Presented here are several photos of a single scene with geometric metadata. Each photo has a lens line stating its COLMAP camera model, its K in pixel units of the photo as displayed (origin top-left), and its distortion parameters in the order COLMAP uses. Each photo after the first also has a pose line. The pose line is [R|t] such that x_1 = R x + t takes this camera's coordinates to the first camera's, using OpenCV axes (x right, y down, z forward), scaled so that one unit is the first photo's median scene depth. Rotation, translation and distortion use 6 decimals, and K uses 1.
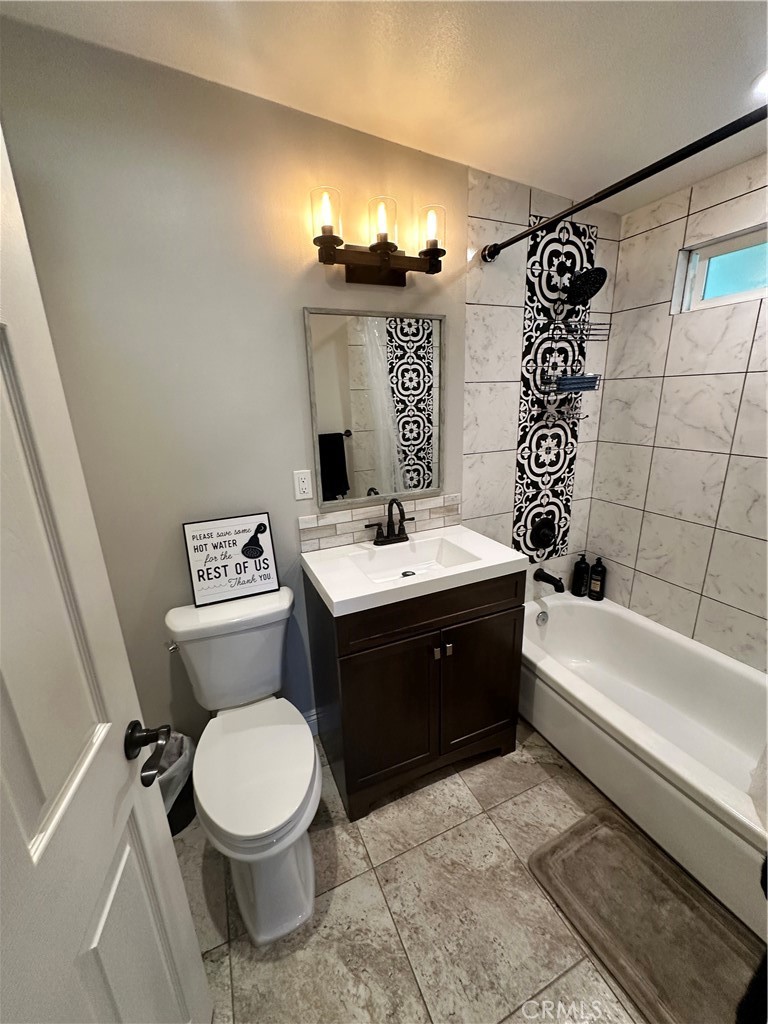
lens RADIAL K [[407.3, 0, 381.2], [0, 407.3, 512.7], [0, 0, 1]] dist [-0.003046, 0.000847]
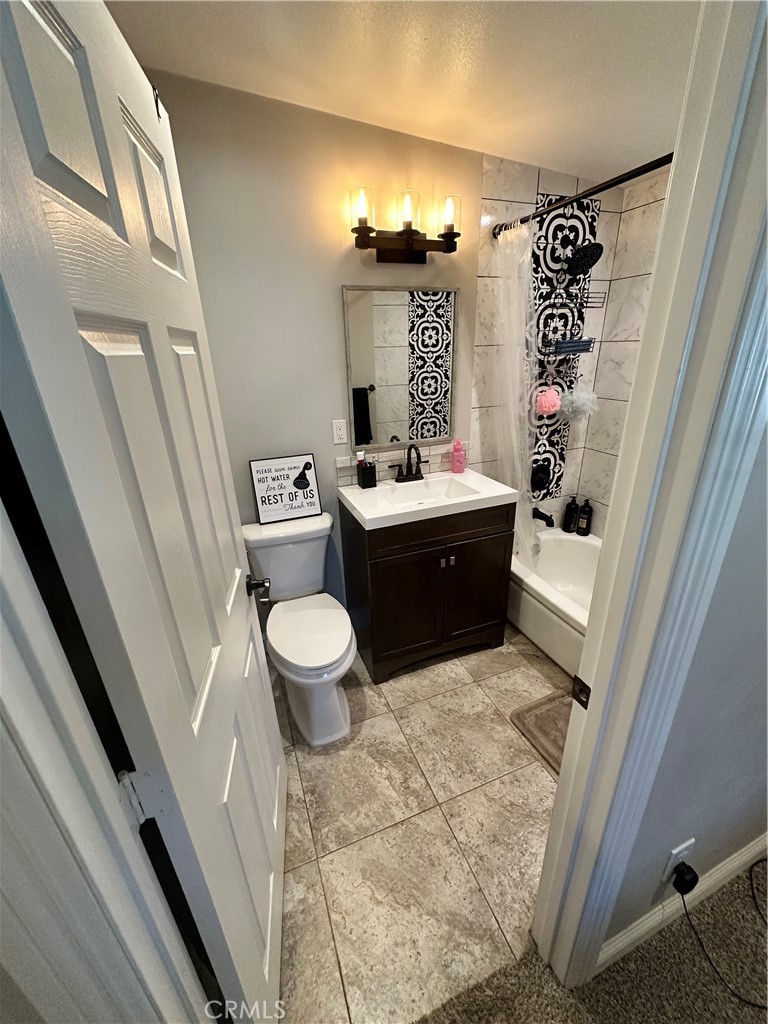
lens RADIAL K [[407.3, 0, 381.5], [0, 407.3, 512.1], [0, 0, 1]] dist [-0.003046, 0.000847]
pose [[0.999024, 0.018104, -0.040293, -0.009229], [-0.013604, 0.993917, 0.109292, 0.038381], [0.042027, -0.108637, 0.993193, -0.268410]]
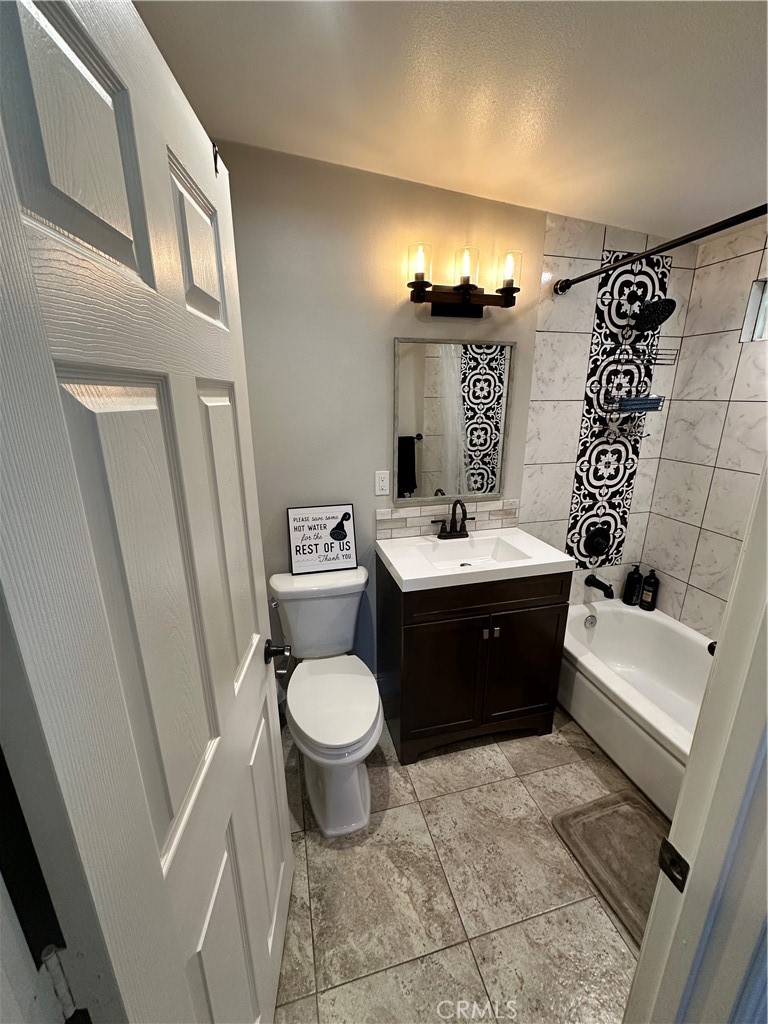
lens RADIAL K [[407.3, 0, 381.6], [0, 407.3, 512.6], [0, 0, 1]] dist [-0.003046, 0.000847]
pose [[0.986421, 0.074083, -0.146576, -0.011840], [-0.073218, 0.997252, 0.011294, 0.004688], [0.147010, -0.000409, 0.989135, -0.188885]]
